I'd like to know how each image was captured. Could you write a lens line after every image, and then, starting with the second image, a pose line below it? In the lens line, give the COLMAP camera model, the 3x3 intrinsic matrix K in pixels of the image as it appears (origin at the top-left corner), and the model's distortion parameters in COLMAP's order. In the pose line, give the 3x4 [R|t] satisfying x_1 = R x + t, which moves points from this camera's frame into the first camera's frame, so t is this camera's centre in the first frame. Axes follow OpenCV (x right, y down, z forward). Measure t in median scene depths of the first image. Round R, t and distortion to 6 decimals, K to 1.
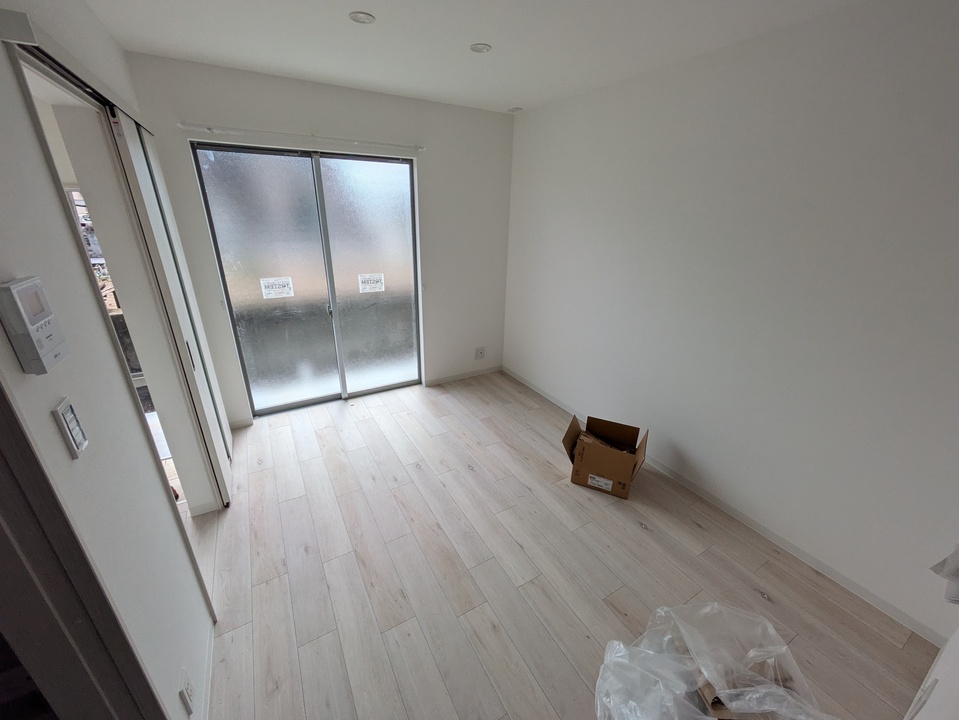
lens RADIAL K [[376.8, 0, 476.7], [0, 376.8, 369.0], [0, 0, 1]] dist [0.000423, 0.000307]
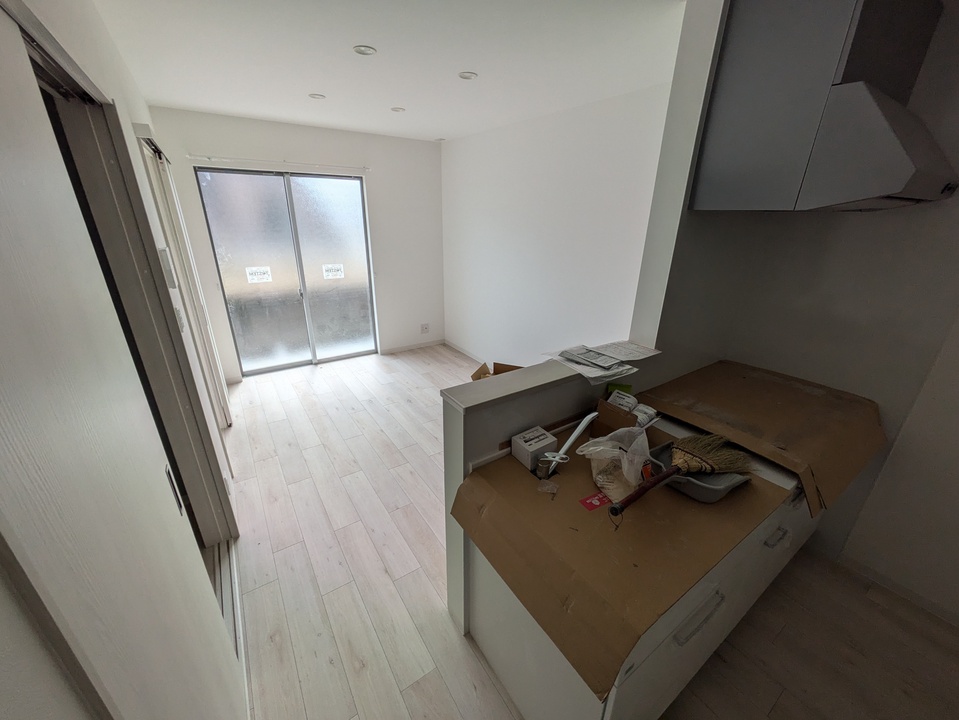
lens RADIAL K [[376.8, 0, 479.2], [0, 376.8, 371.8], [0, 0, 1]] dist [0.000423, 0.000307]
pose [[0.997247, -0.029797, 0.067894, 0.157132], [0.029806, 0.999555, 0.000888, 0.167448], [-0.067890, 0.001138, 0.997692, -0.418315]]
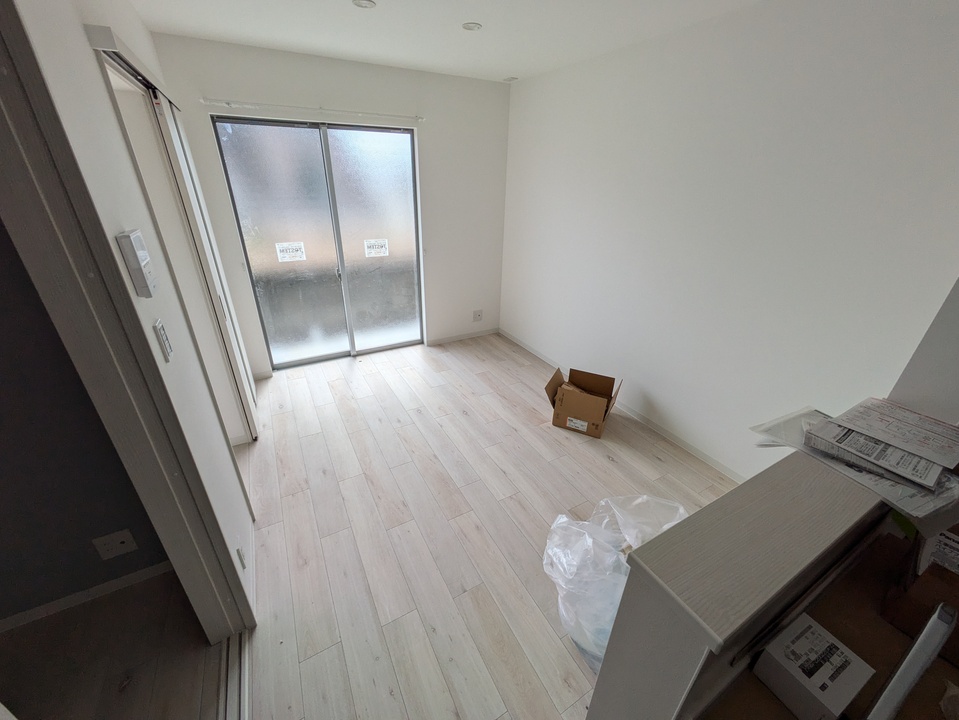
lens RADIAL K [[376.8, 0, 477.1], [0, 376.8, 367.2], [0, 0, 1]] dist [0.000423, 0.000307]
pose [[0.999824, 0.006608, -0.017541, 0.040932], [-0.005410, 0.997709, 0.067441, 0.050316], [0.017947, -0.067335, 0.997569, -0.127129]]
